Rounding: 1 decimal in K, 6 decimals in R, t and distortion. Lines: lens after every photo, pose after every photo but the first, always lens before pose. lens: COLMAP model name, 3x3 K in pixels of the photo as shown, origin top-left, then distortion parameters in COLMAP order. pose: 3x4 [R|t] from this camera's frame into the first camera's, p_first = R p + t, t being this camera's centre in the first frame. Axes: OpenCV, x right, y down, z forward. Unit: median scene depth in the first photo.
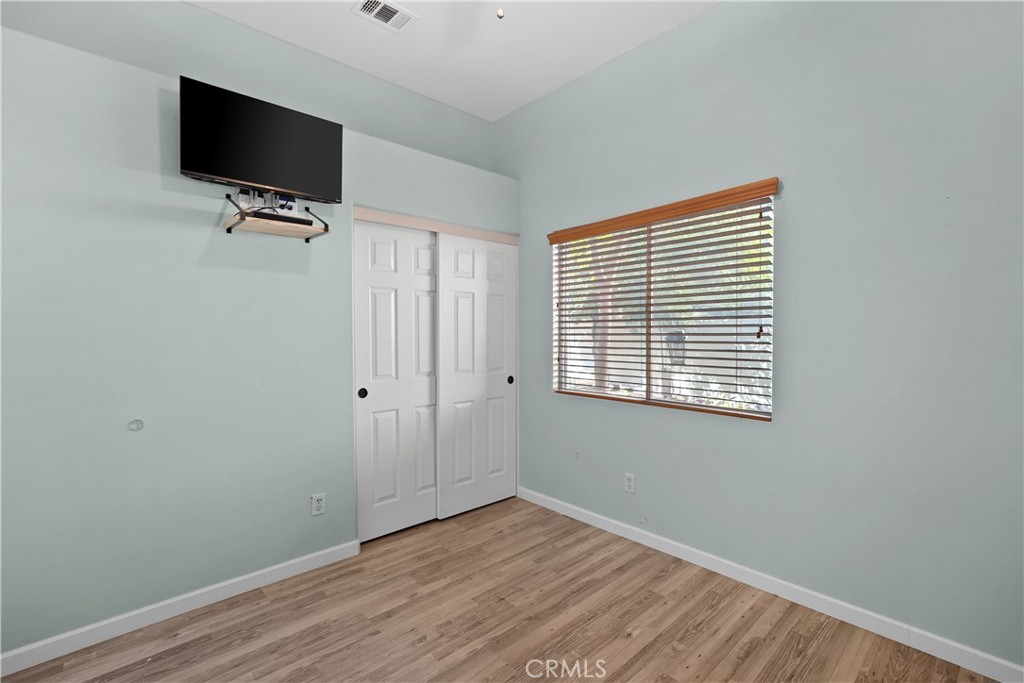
lens RADIAL K [[465.8, 0, 514.9], [0, 465.8, 331.8], [0, 0, 1]] dist [-0.013644, 0.008694]
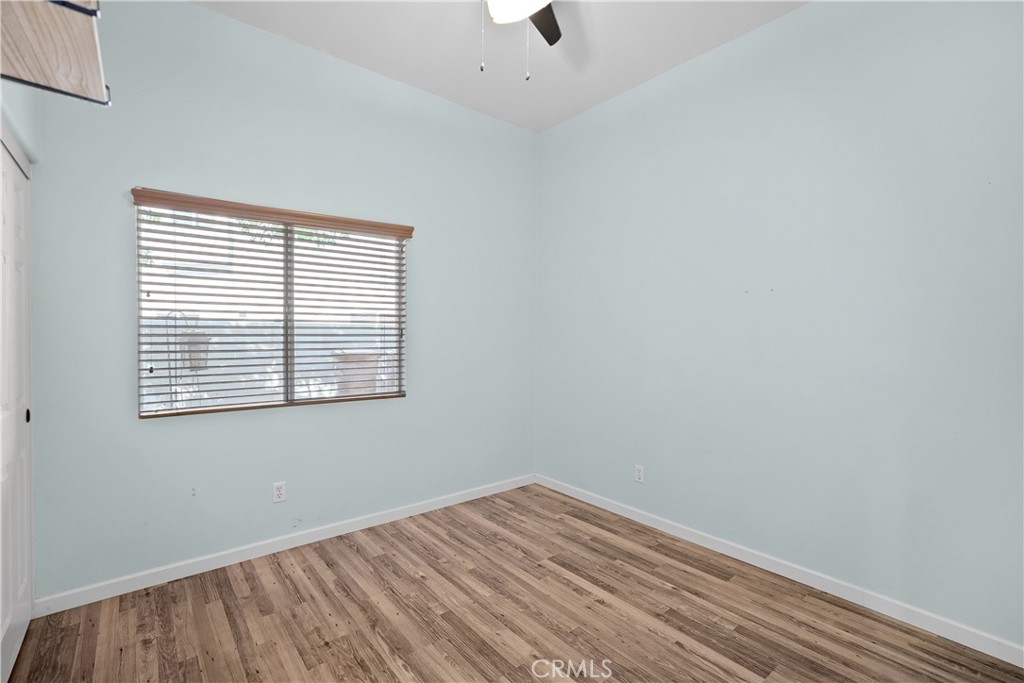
lens RADIAL K [[465.8, 0, 514.9], [0, 465.8, 331.8], [0, 0, 1]] dist [-0.013644, 0.008694]
pose [[0.047199, 0.006543, 0.998864, -0.794140], [-0.005421, 0.999966, -0.006294, 0.002380], [-0.998871, -0.005118, 0.047232, 0.560081]]
